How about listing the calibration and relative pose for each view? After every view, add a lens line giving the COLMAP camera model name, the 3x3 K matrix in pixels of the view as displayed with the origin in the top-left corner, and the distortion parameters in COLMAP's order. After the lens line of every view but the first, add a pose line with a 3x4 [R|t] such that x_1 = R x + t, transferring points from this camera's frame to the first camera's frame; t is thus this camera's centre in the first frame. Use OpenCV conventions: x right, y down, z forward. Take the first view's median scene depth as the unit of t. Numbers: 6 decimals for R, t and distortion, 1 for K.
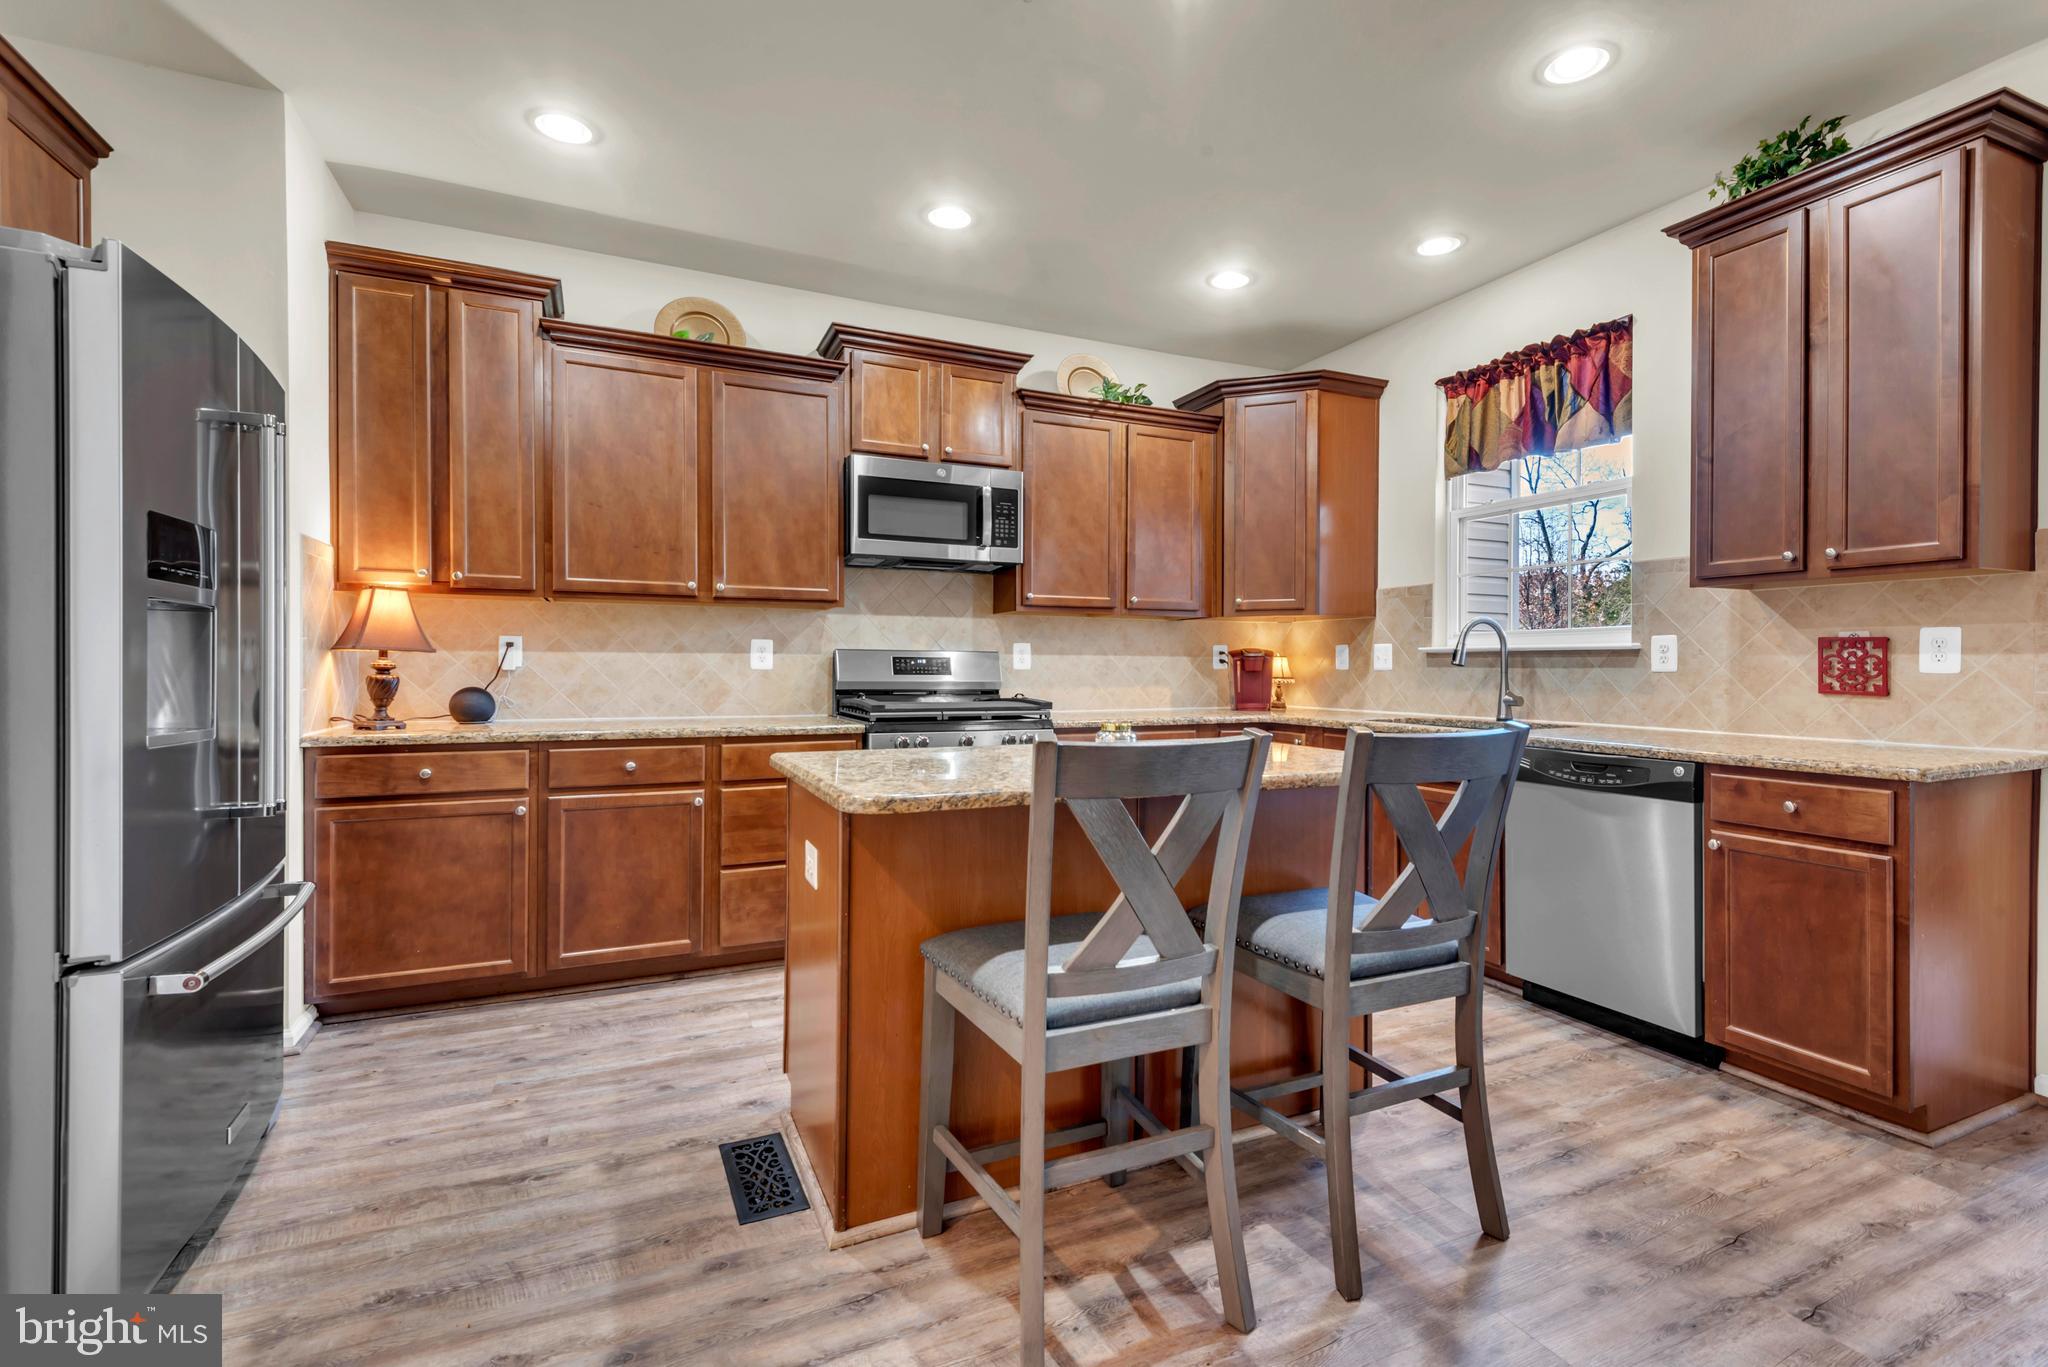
lens RADIAL K [[863.9, 0, 1057.2], [0, 863.9, 671.0], [0, 0, 1]] dist [-0.001270, -0.002898]
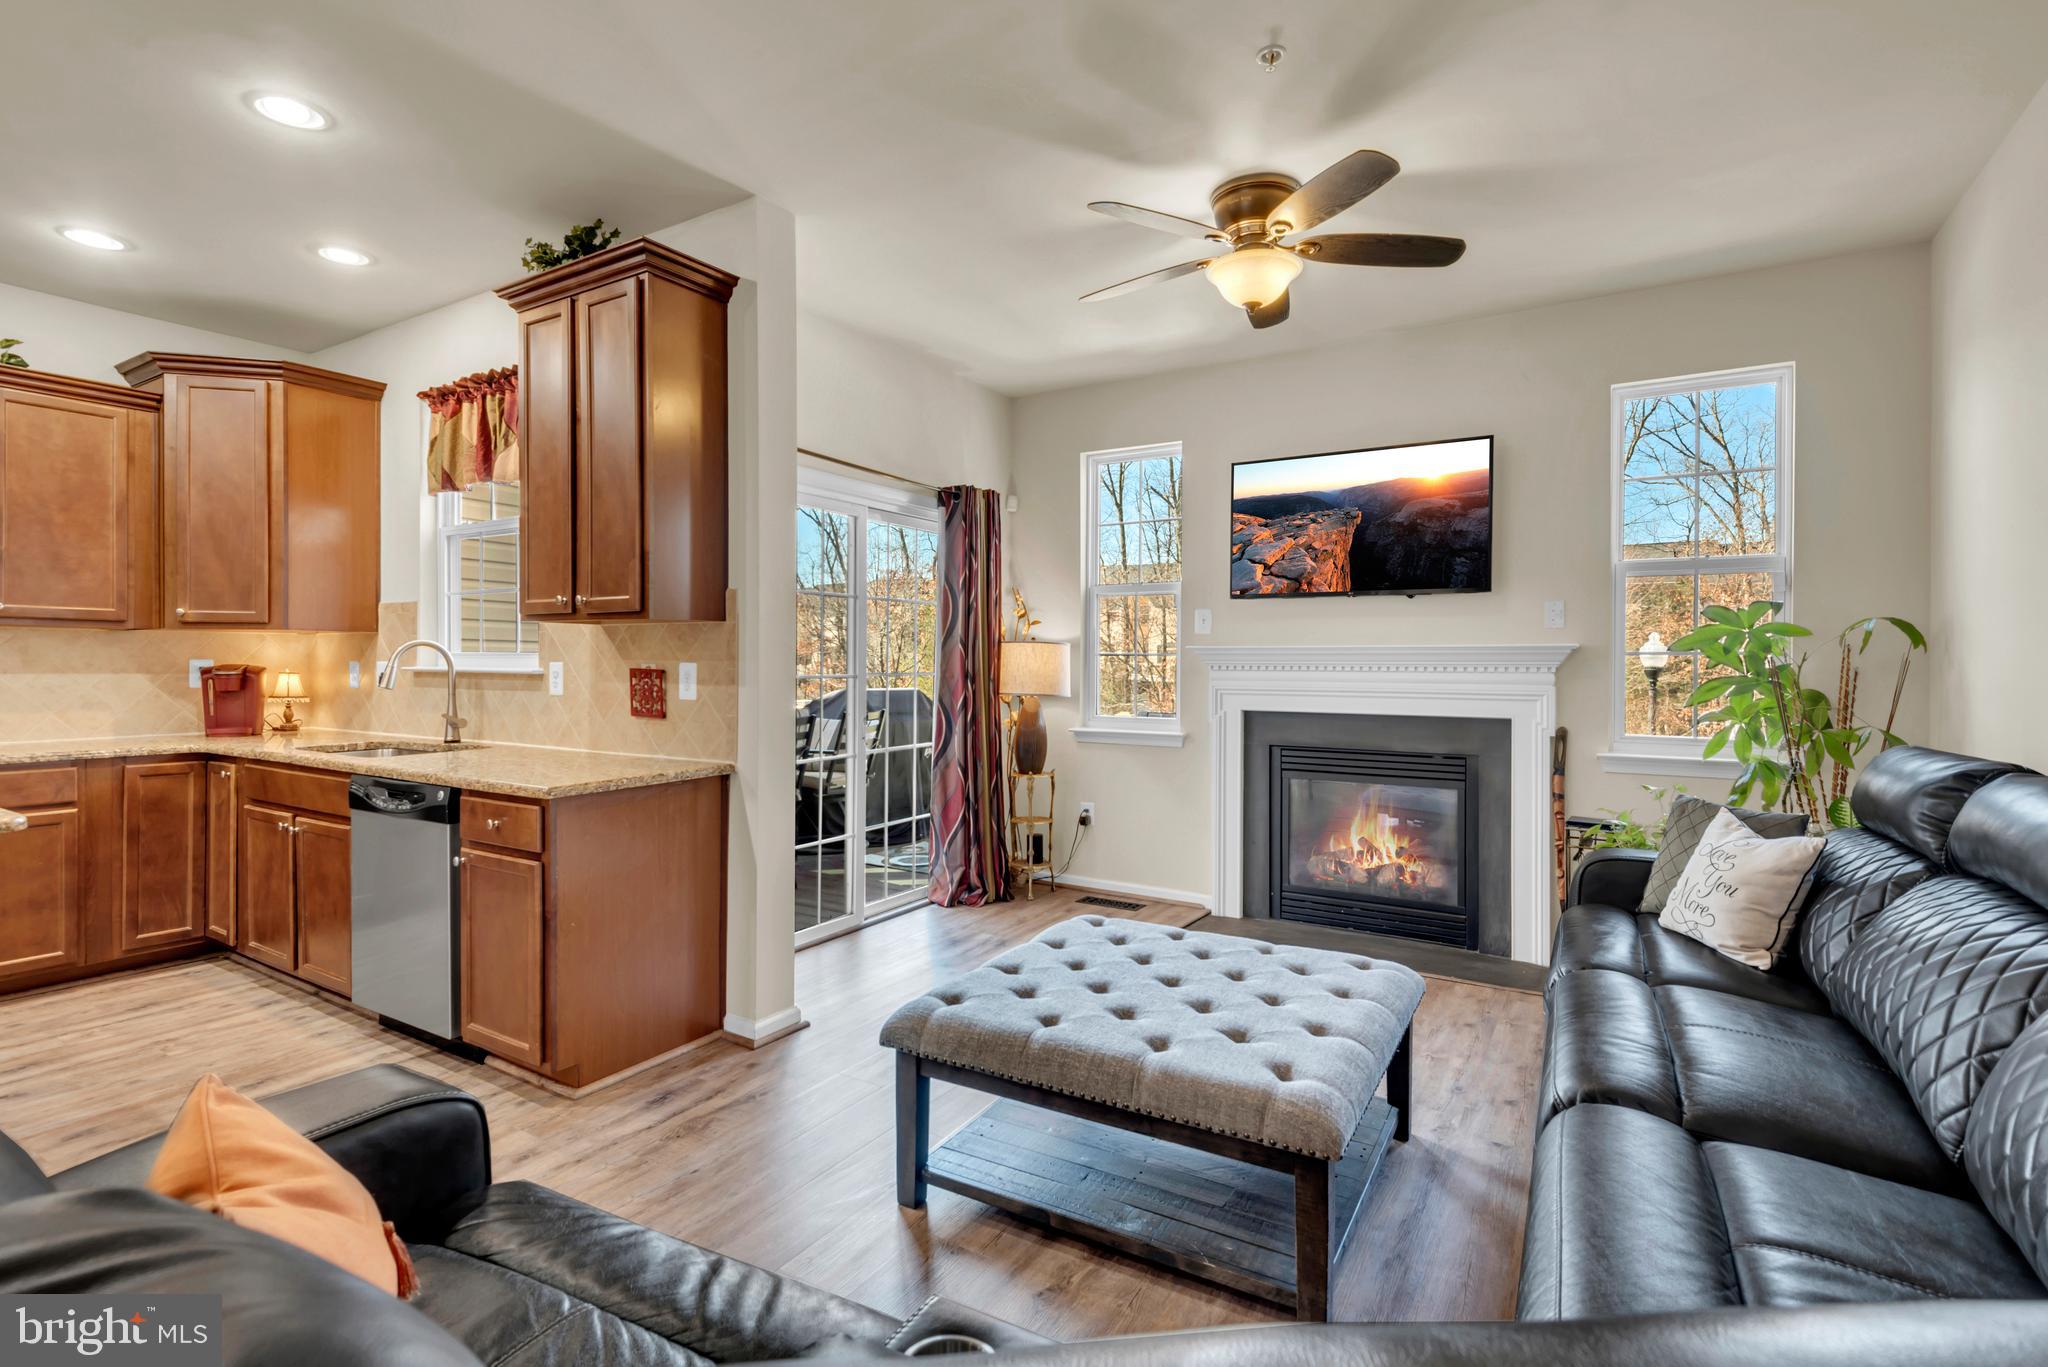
lens RADIAL K [[923.0, 0, 973.3], [0, 923.0, 661.2], [0, 0, 1]] dist [0.008781, -0.003057]
pose [[0.850369, 0.003628, 0.526174, 0.495070], [-0.000575, 0.999982, -0.005967, -0.032915], [-0.526186, 0.004772, 0.850356, -0.246906]]
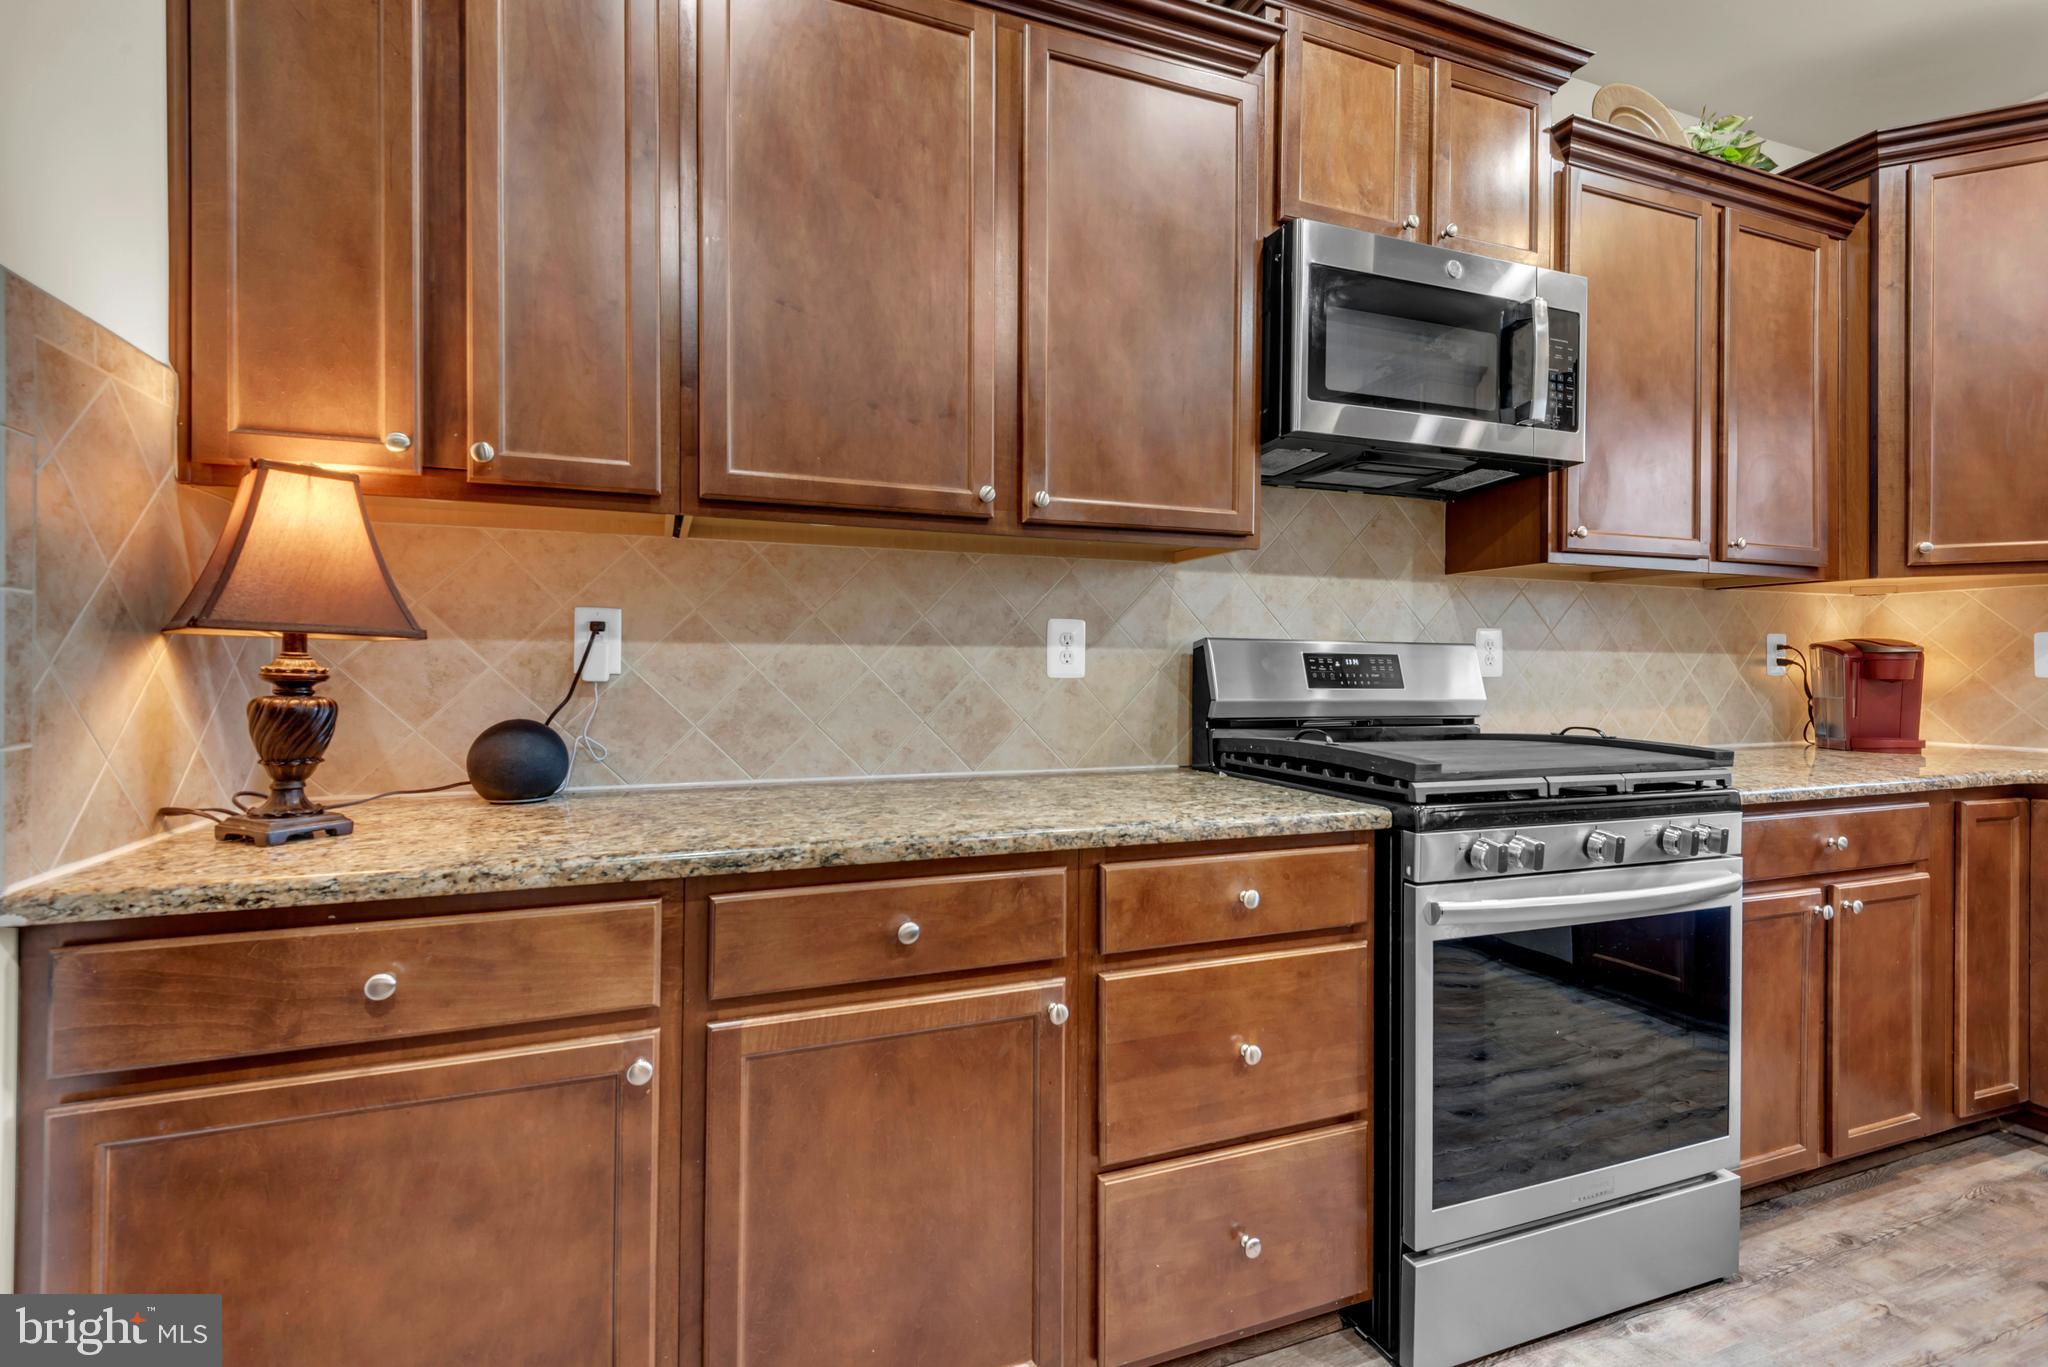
lens RADIAL K [[923.0, 0, 1060.9], [0, 923.0, 667.2], [0, 0, 1]] dist [0.008781, -0.003057]
pose [[0.997216, 0.000821, -0.074557, -0.335743], [-0.001198, 0.999987, -0.005011, -0.005850], [0.074552, 0.005086, 0.997204, 0.502992]]
